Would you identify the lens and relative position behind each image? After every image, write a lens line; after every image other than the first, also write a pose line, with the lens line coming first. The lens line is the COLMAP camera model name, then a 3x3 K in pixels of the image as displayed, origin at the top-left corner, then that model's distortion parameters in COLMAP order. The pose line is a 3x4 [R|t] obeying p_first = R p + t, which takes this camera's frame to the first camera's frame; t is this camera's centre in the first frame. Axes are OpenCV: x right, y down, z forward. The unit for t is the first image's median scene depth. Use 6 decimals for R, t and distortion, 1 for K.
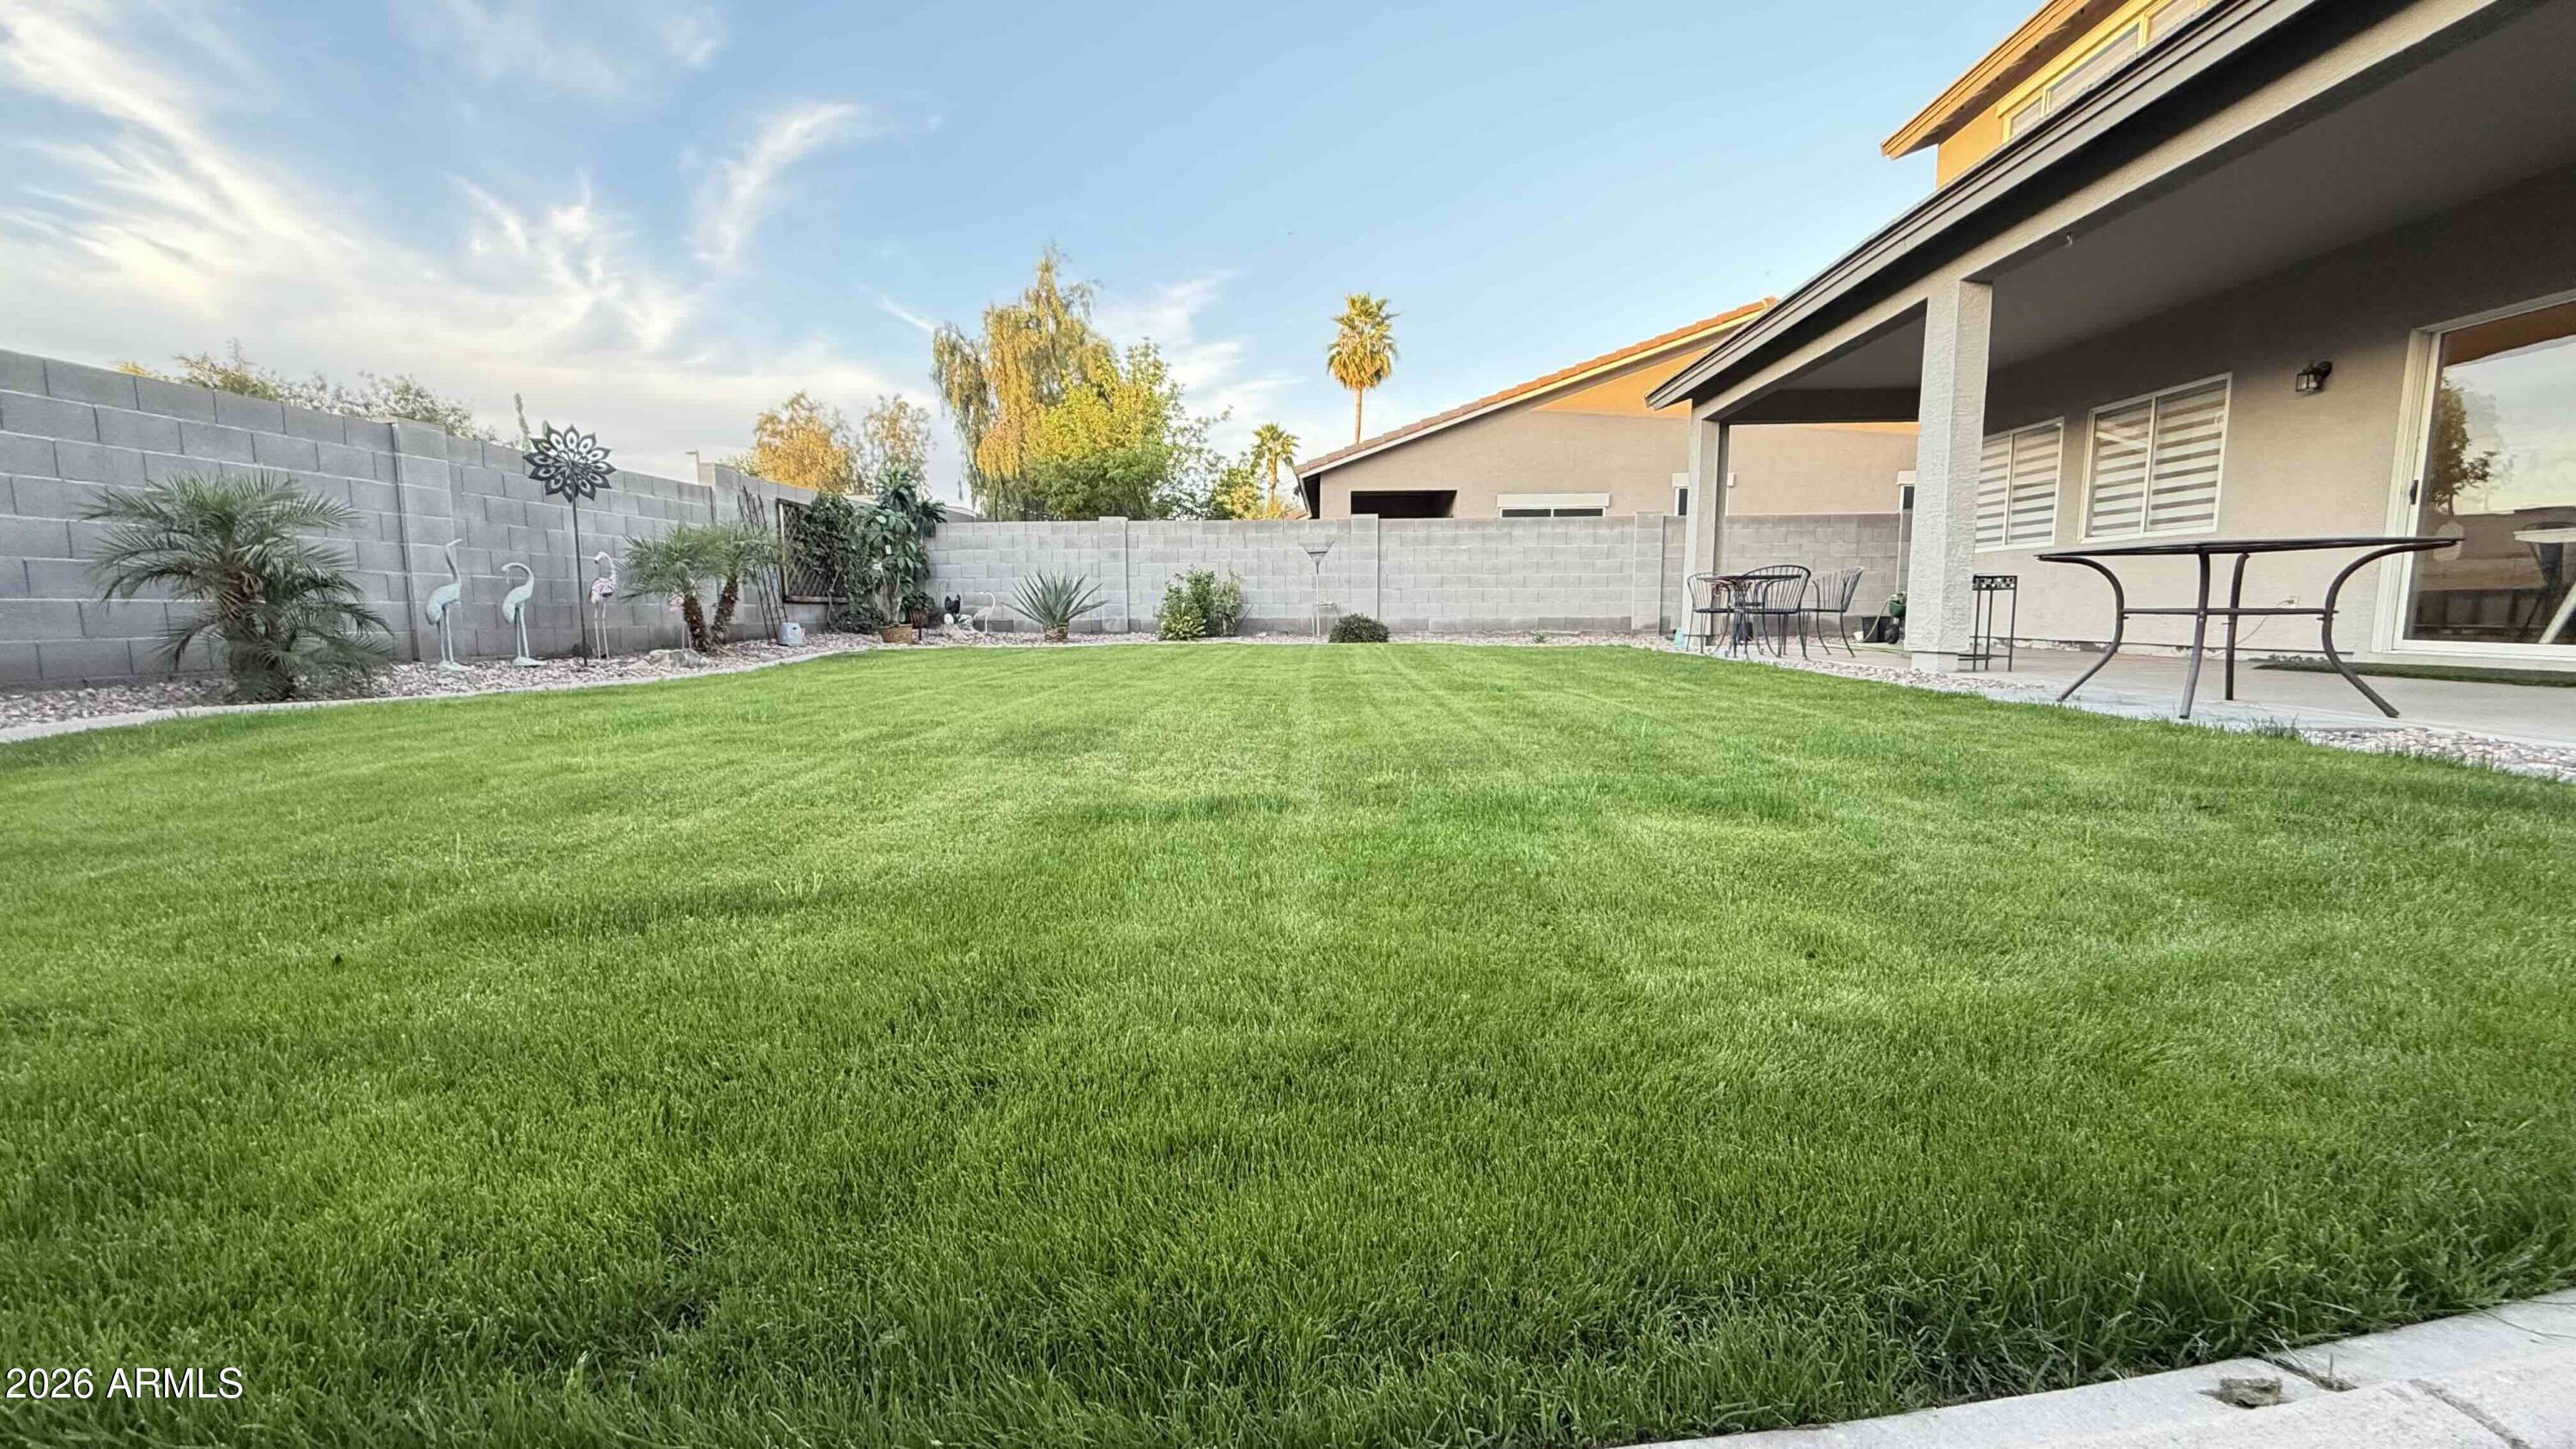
lens RADIAL K [[987.8, 0, 1291.6], [0, 987.8, 717.9], [0, 0, 1]] dist [-0.001244, -0.000420]
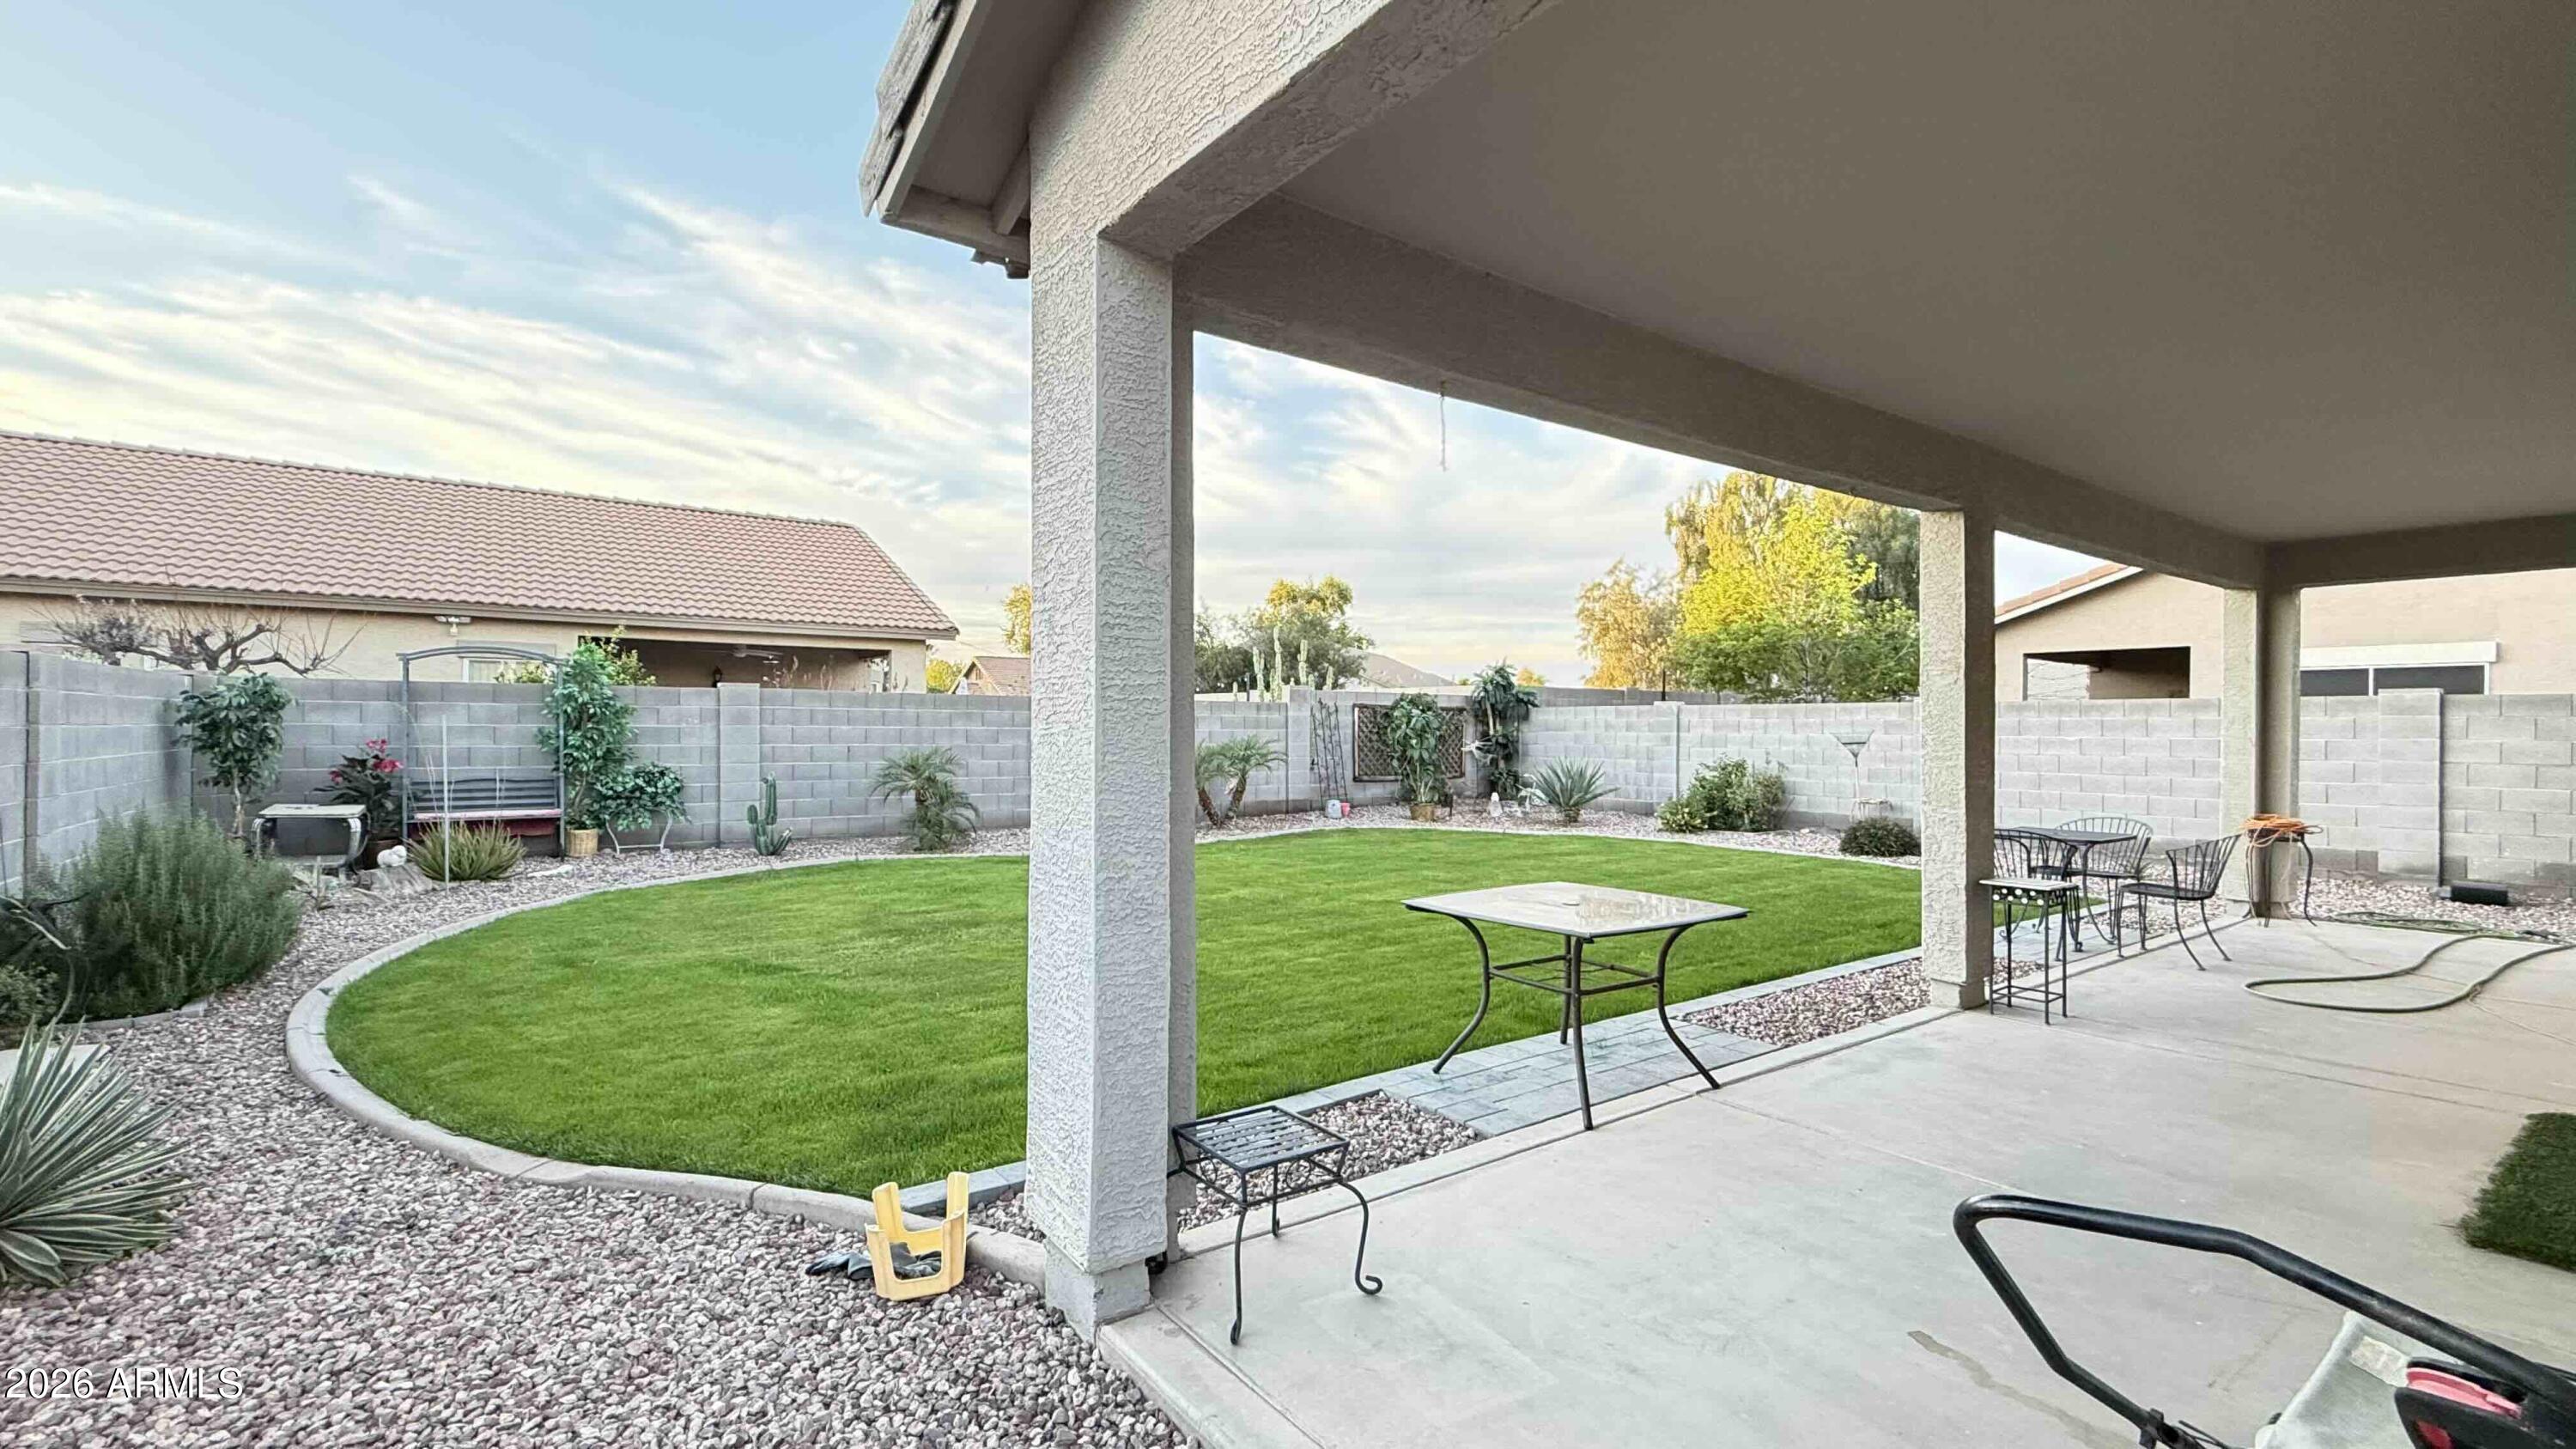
lens RADIAL K [[1122.6, 0, 1290.7], [0, 1122.6, 720.8], [0, 0, 1]] dist [0.005389, 0.000302]
pose [[0.616065, 0.004225, -0.787684, 0.476683], [-0.101047, 0.992147, -0.073709, -0.061516], [0.781187, 0.125003, 0.611654, 0.010117]]
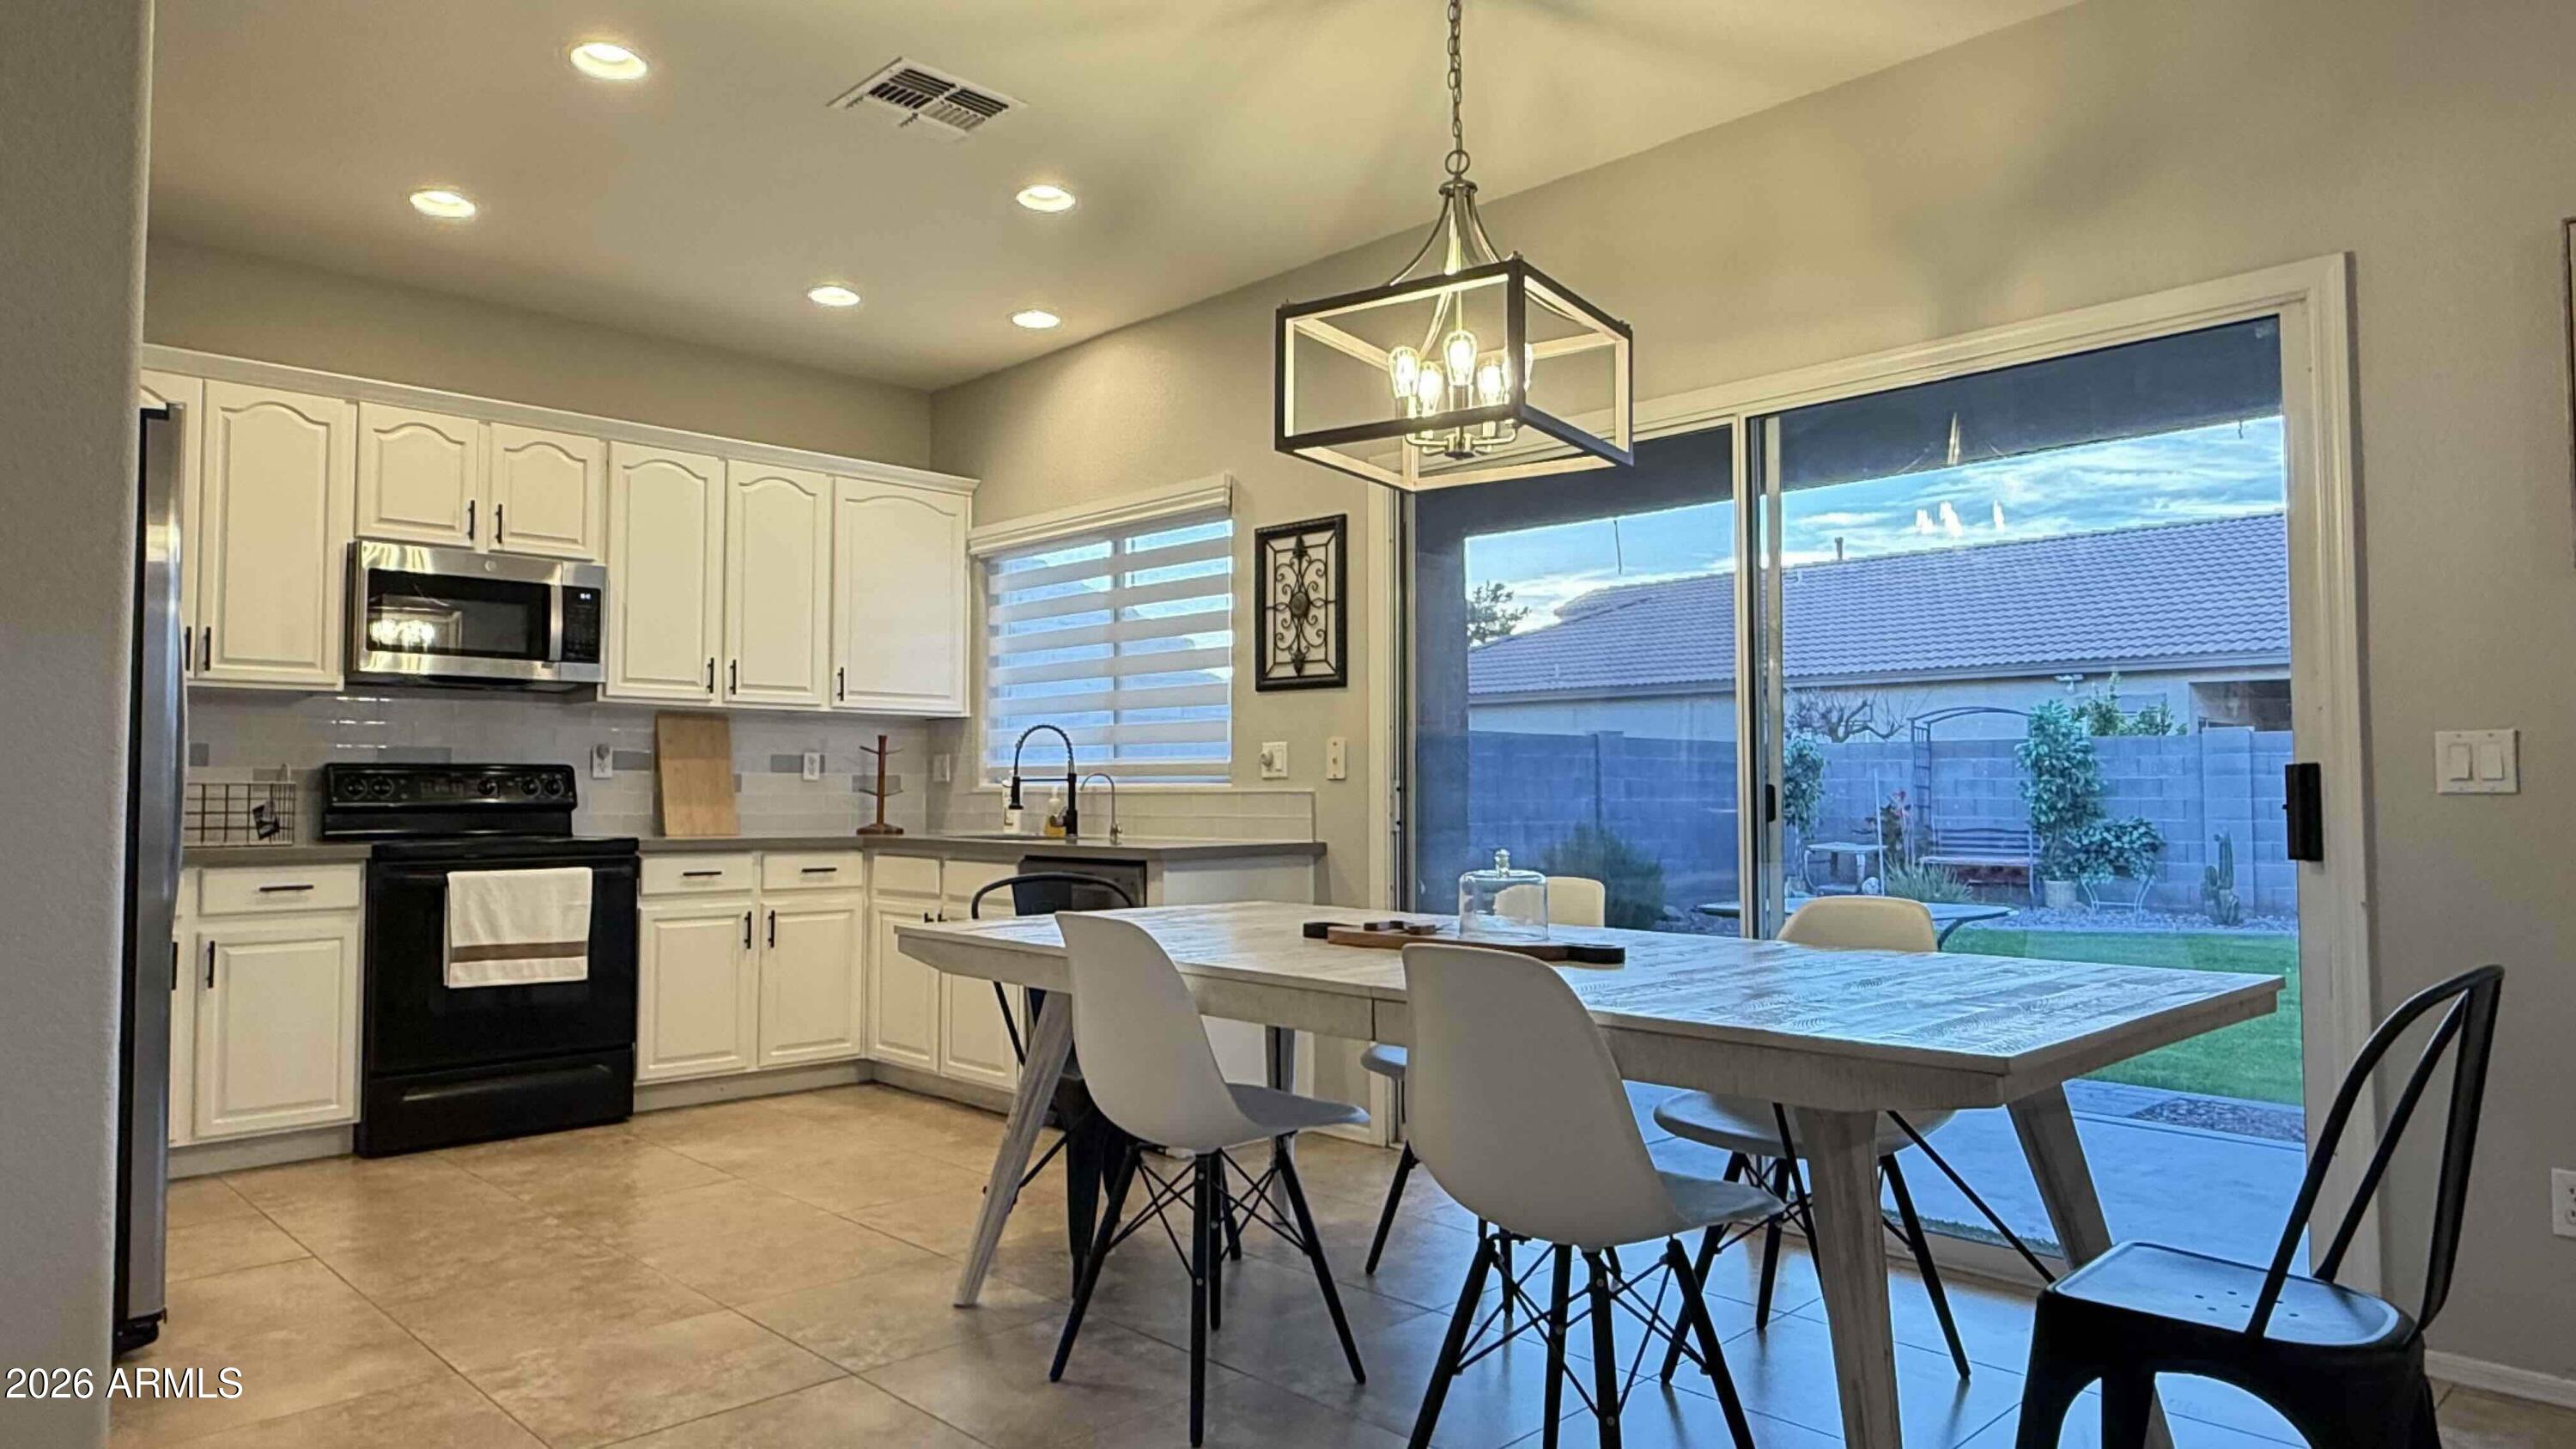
lens RADIAL K [[1561.4, 0, 1292.3], [0, 1561.4, 738.7], [0, 0, 1]] dist [-0.001750, -0.000146]
pose [[-0.693827, -0.024329, -0.719730, 0.730216], [-0.082628, 0.995518, 0.046002, -0.102571], [0.715385, 0.091387, -0.692728, 0.516624]]
